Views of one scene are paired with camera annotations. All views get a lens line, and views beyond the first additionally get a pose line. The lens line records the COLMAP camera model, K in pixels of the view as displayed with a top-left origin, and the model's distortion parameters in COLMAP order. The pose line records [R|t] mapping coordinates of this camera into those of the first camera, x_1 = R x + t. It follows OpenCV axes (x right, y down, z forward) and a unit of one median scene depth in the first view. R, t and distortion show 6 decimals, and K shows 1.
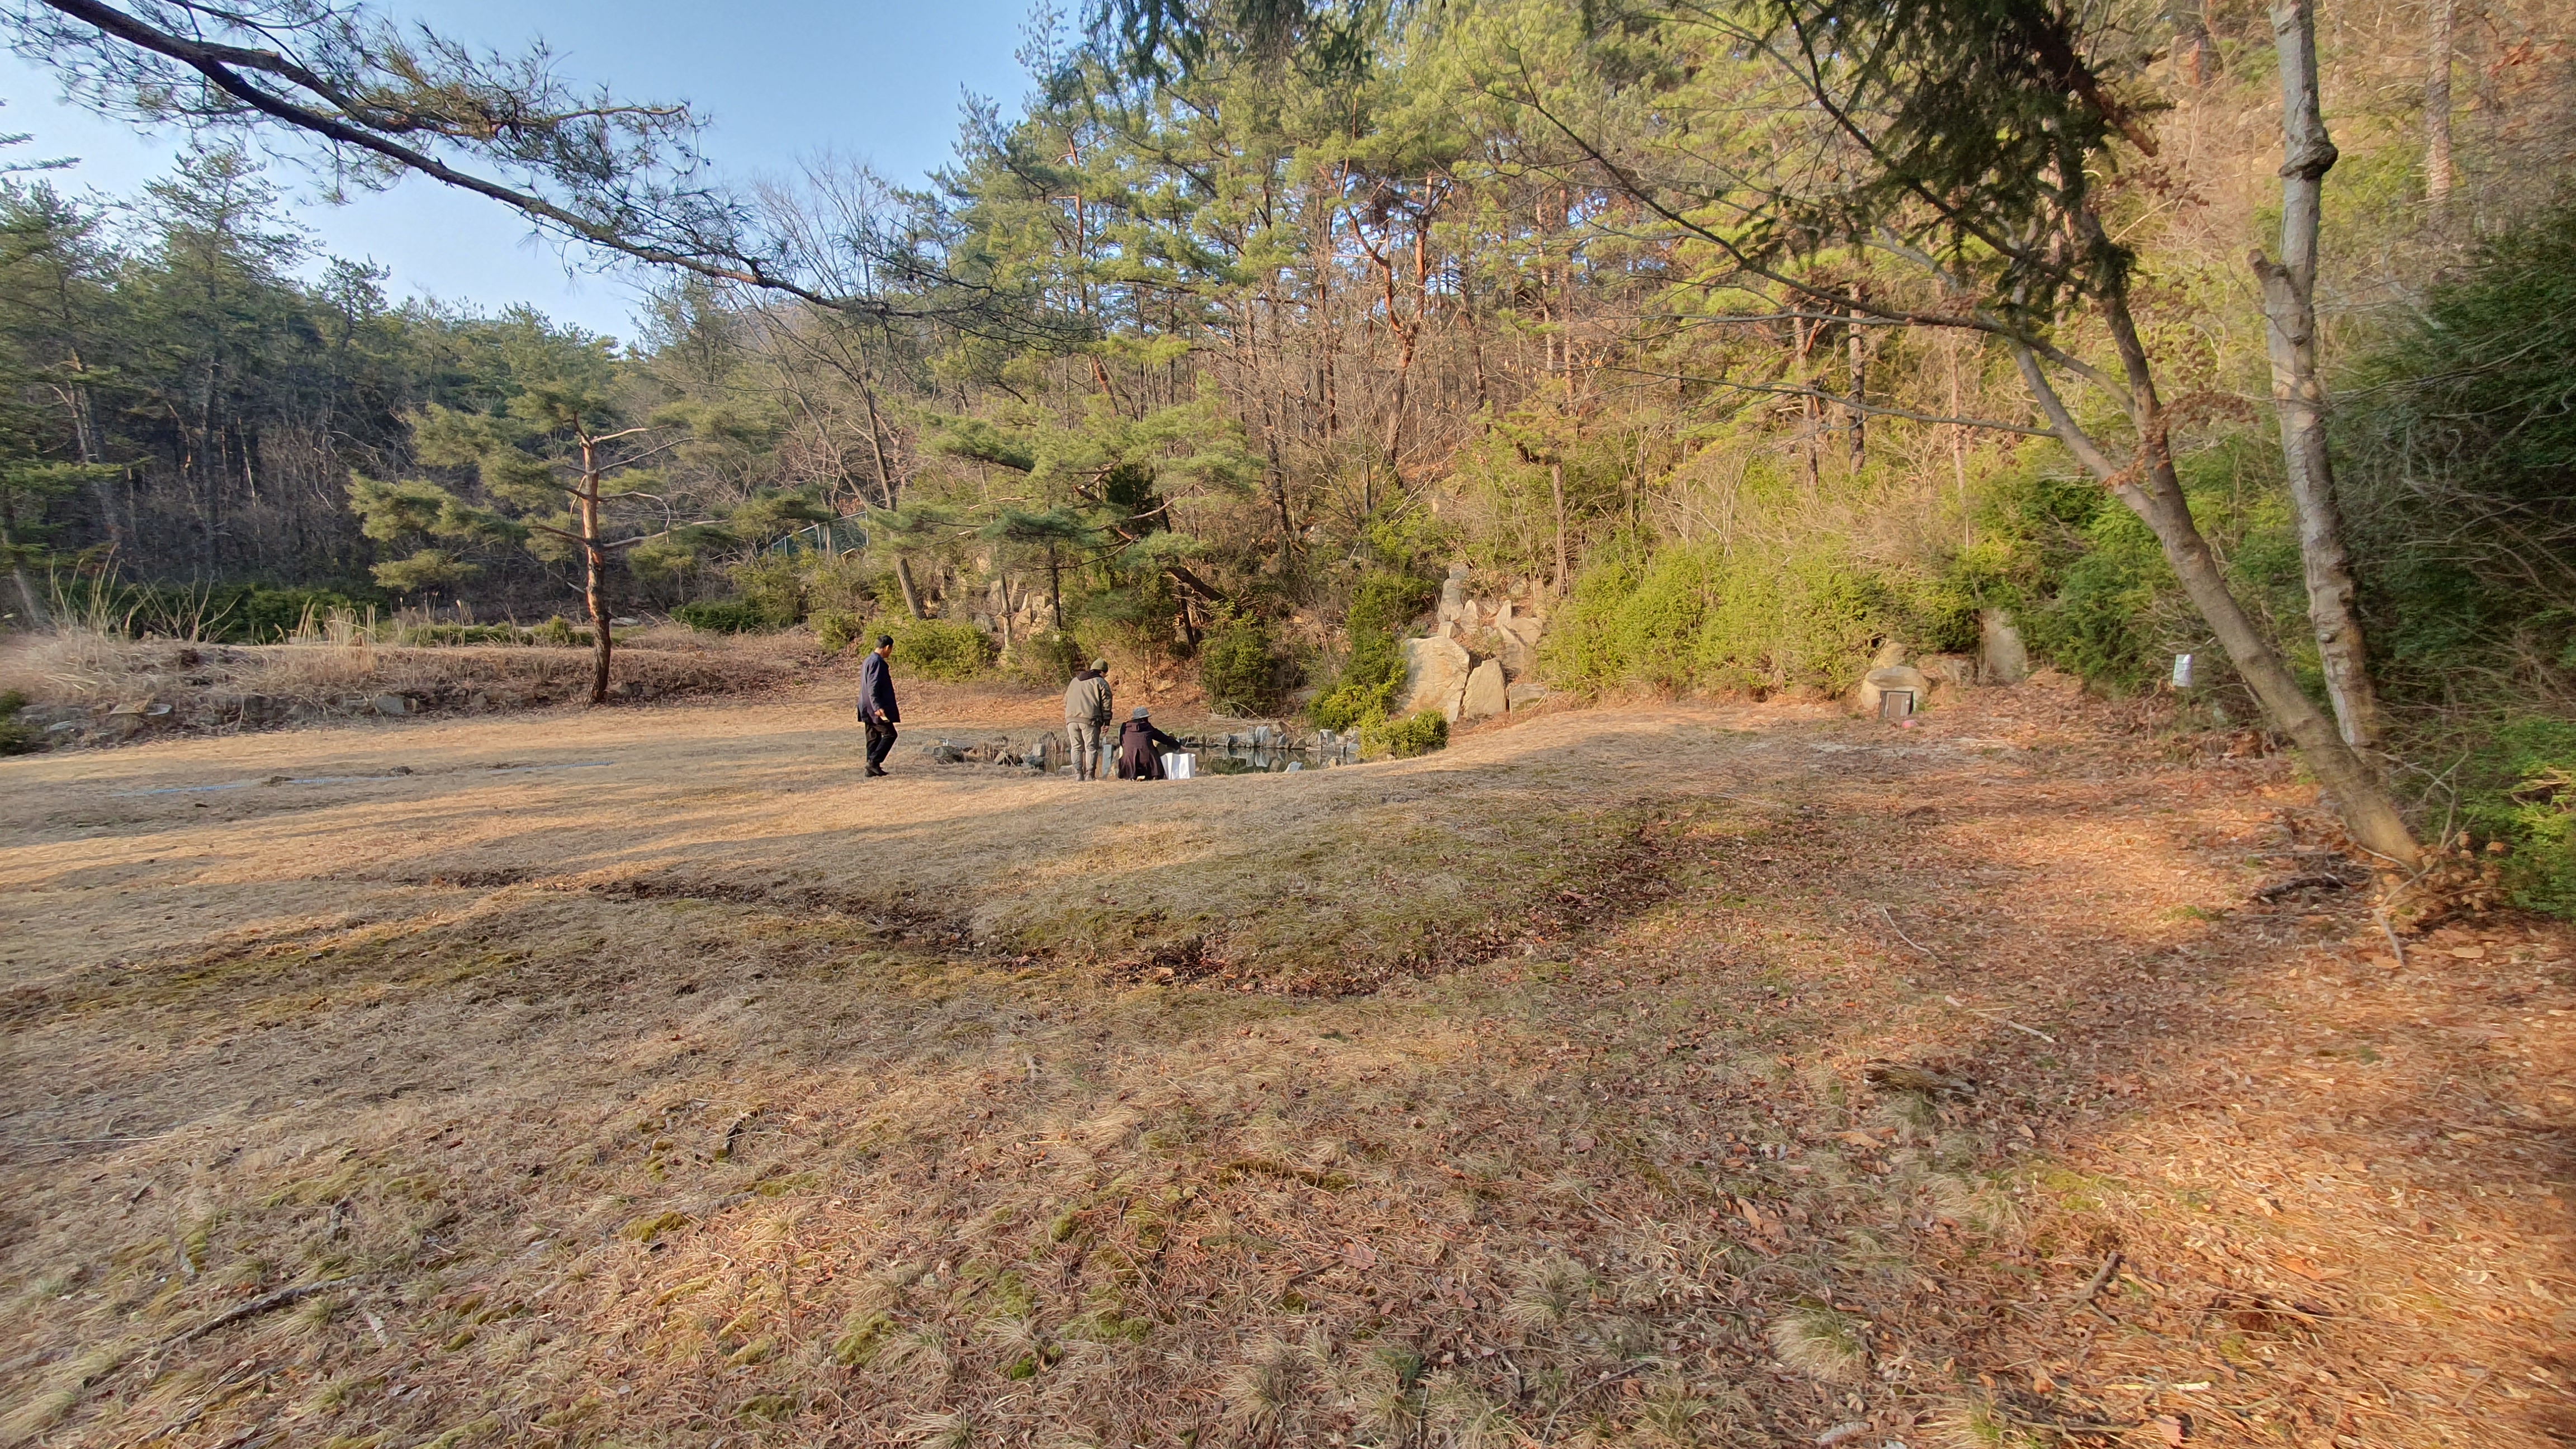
lens RADIAL K [[1047.3, 0, 1292.0], [0, 1047.3, 718.5], [0, 0, 1]] dist [0.008054, 0.000021]
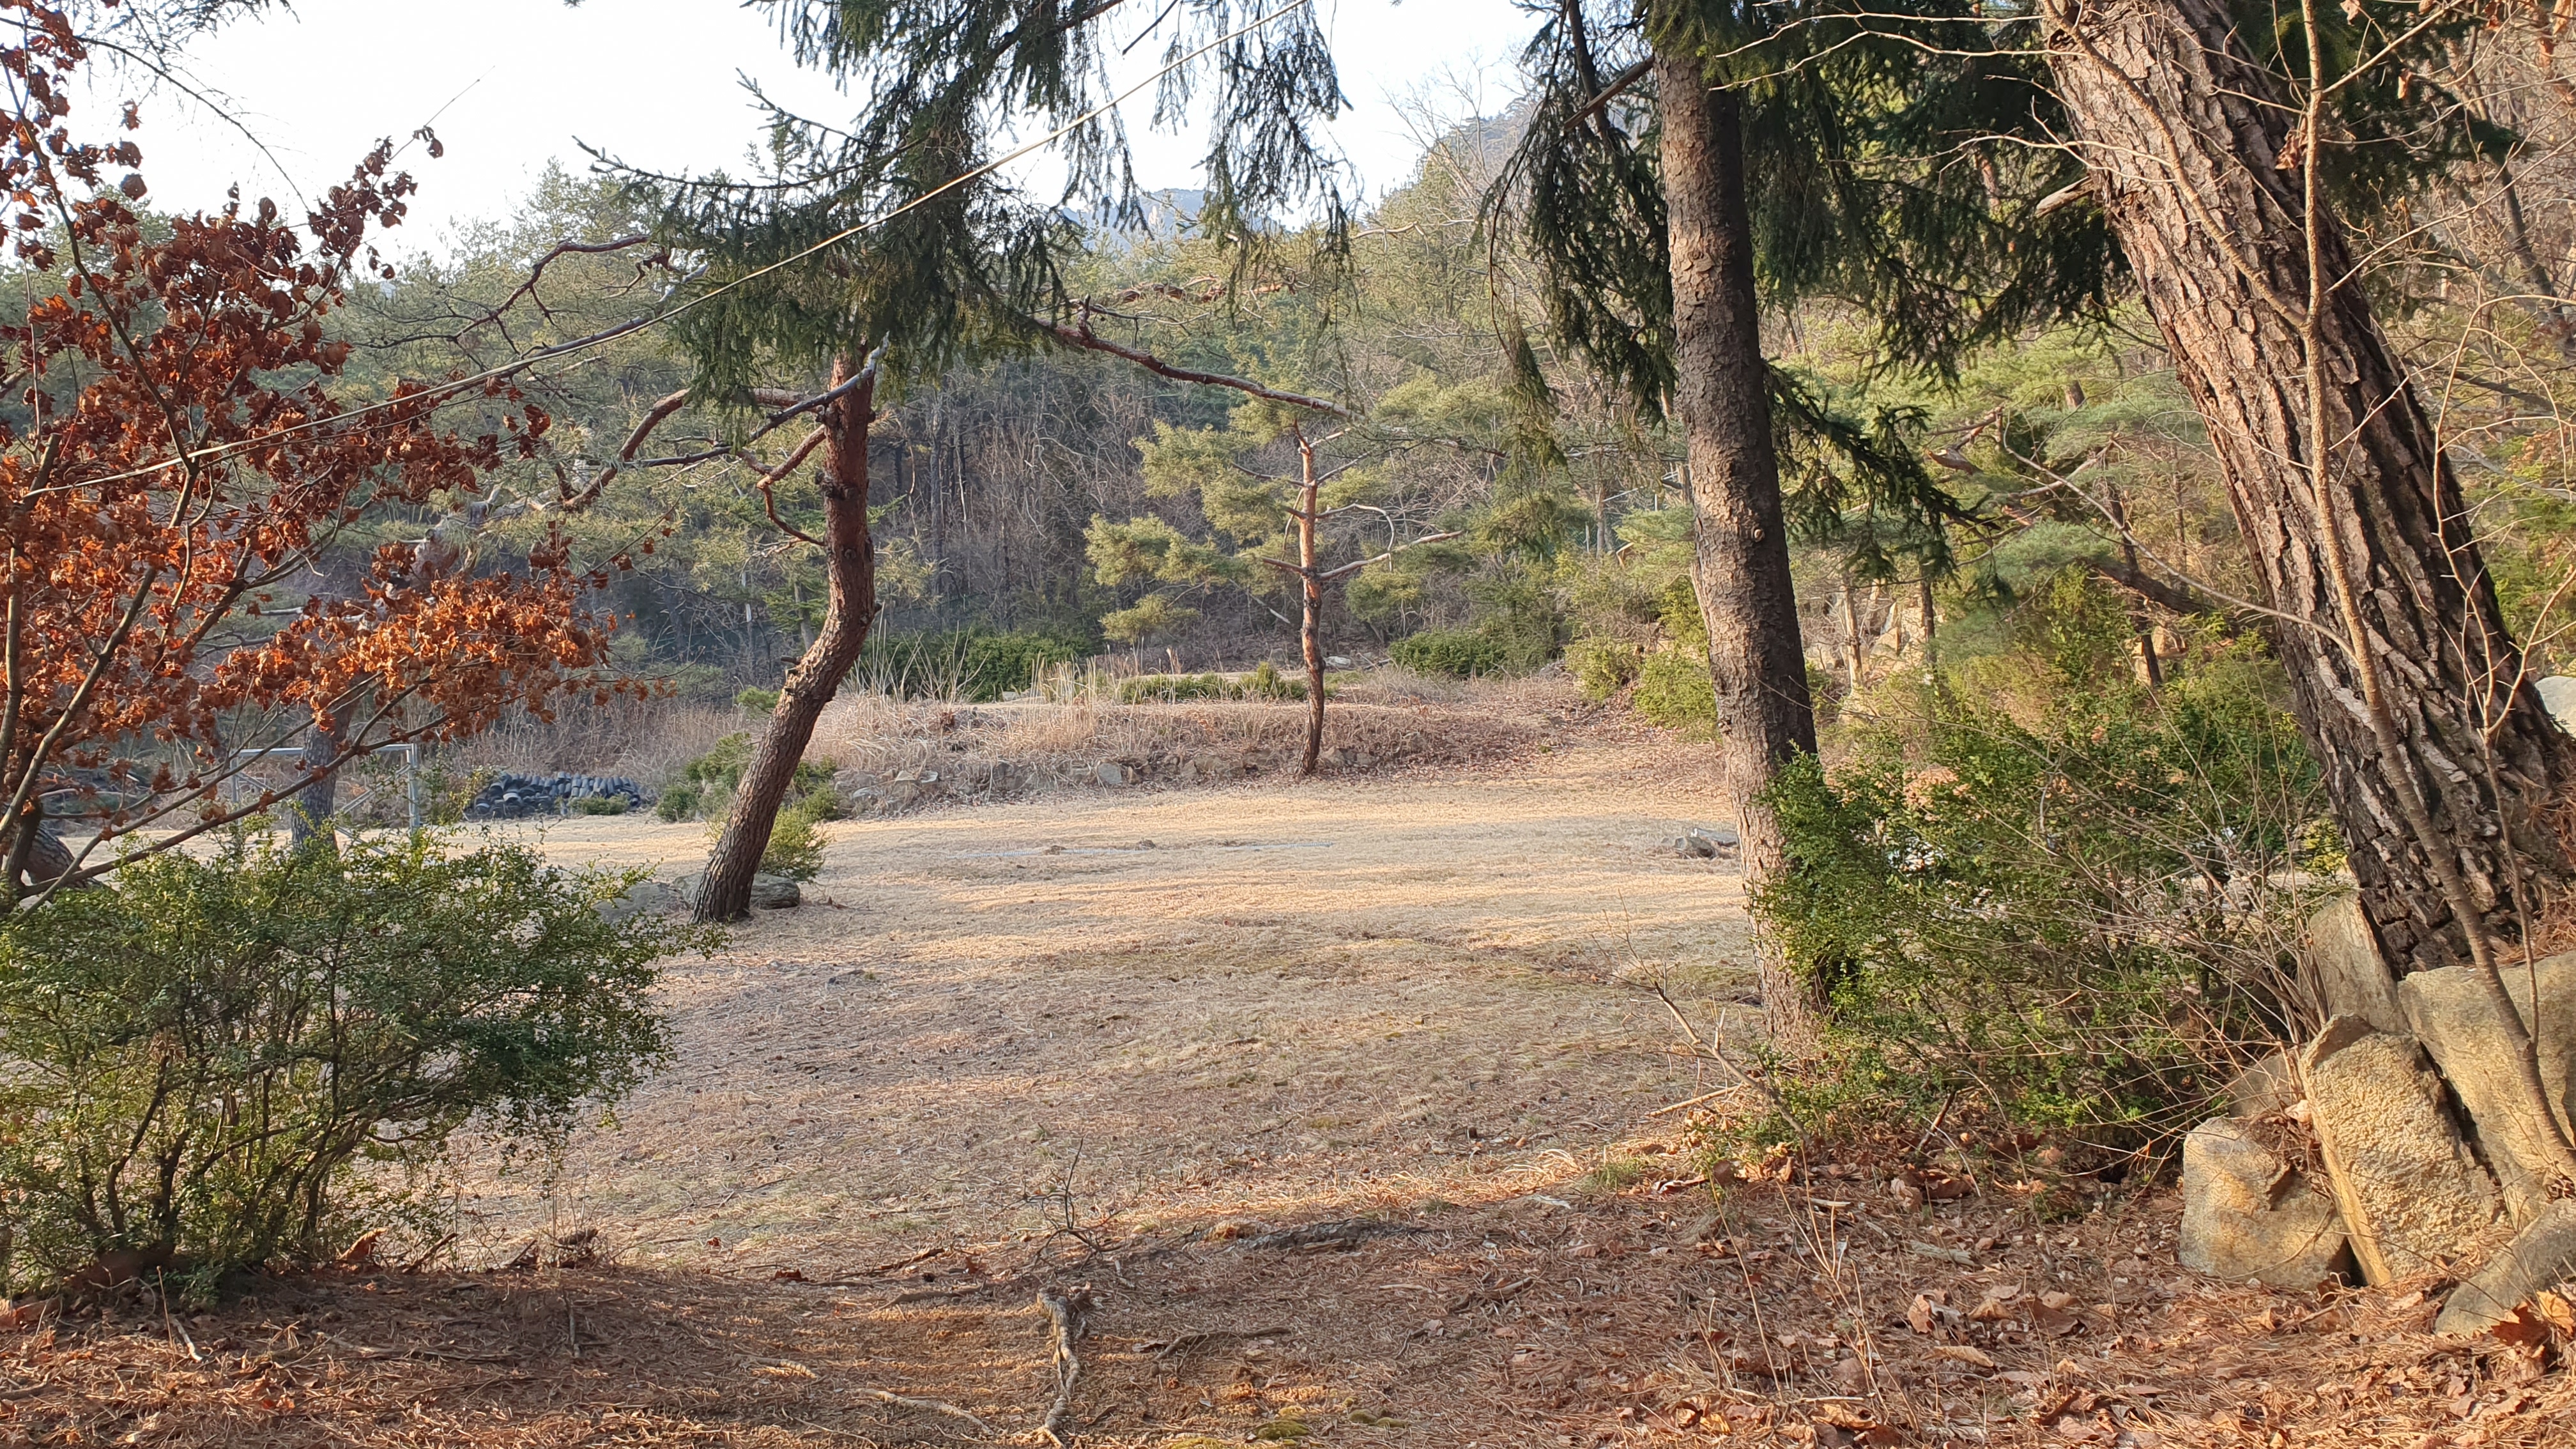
lens RADIAL K [[1989.4, 0, 1279.4], [0, 1989.4, 726.4], [0, 0, 1]] dist [0.044825, -0.003833]
pose [[0.831778, -0.001191, -0.555107, 0.140994], [-0.021954, 0.999145, -0.035039, 0.001655], [0.554674, 0.041331, 0.831040, -0.241295]]
